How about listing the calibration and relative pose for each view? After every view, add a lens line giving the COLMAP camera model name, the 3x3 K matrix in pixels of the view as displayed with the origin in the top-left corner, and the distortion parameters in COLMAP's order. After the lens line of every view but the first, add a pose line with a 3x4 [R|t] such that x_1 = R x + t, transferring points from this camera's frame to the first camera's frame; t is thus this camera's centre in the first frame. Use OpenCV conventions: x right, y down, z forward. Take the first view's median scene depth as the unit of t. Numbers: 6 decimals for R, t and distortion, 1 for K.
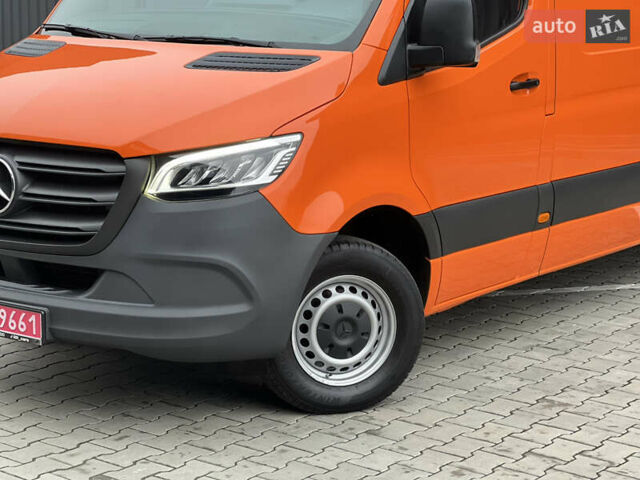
lens RADIAL K [[1454.1, 0, 320.0], [0, 1454.1, 240.0], [0, 0, 1]] dist [0.128522, 0.661530]
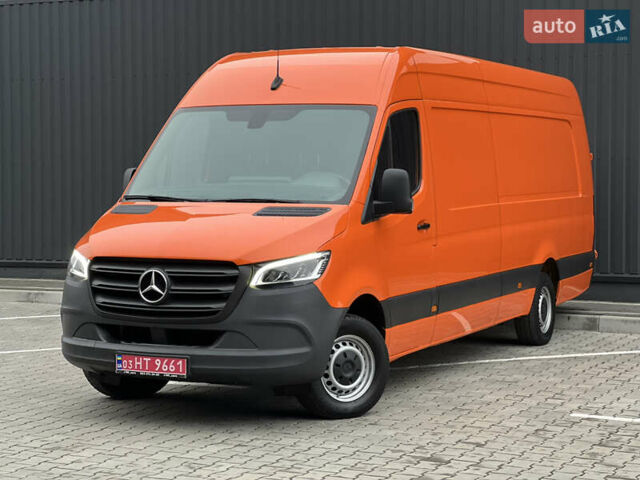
lens RADIAL K [[1454.1, 0, 320.0], [0, 1454.1, 240.0], [0, 0, 1]] dist [0.128522, 0.661530]
pose [[0.977566, -0.020885, 0.209594, -0.371978], [0.047014, 0.991603, -0.120469, 0.118510], [-0.205318, 0.127620, 0.970339, -0.667244]]
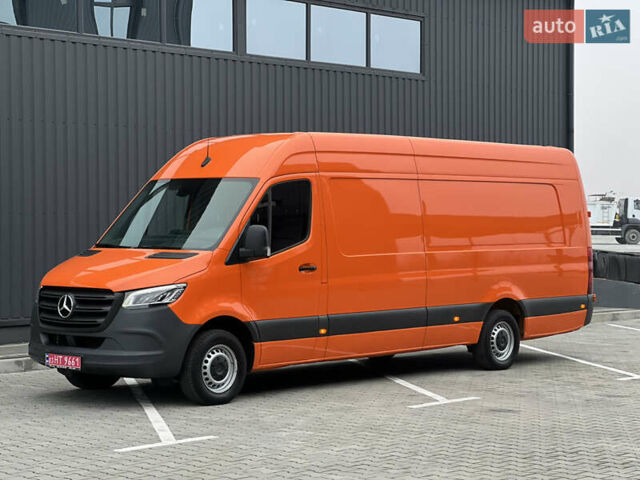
lens RADIAL K [[1454.1, 0, 320.0], [0, 1454.1, 240.0], [0, 0, 1]] dist [0.128522, 0.661530]
pose [[0.997039, -0.008008, -0.076479, 0.381041], [-0.004450, 0.986887, -0.161354, 0.238863], [0.076769, 0.161216, 0.983929, -1.351047]]
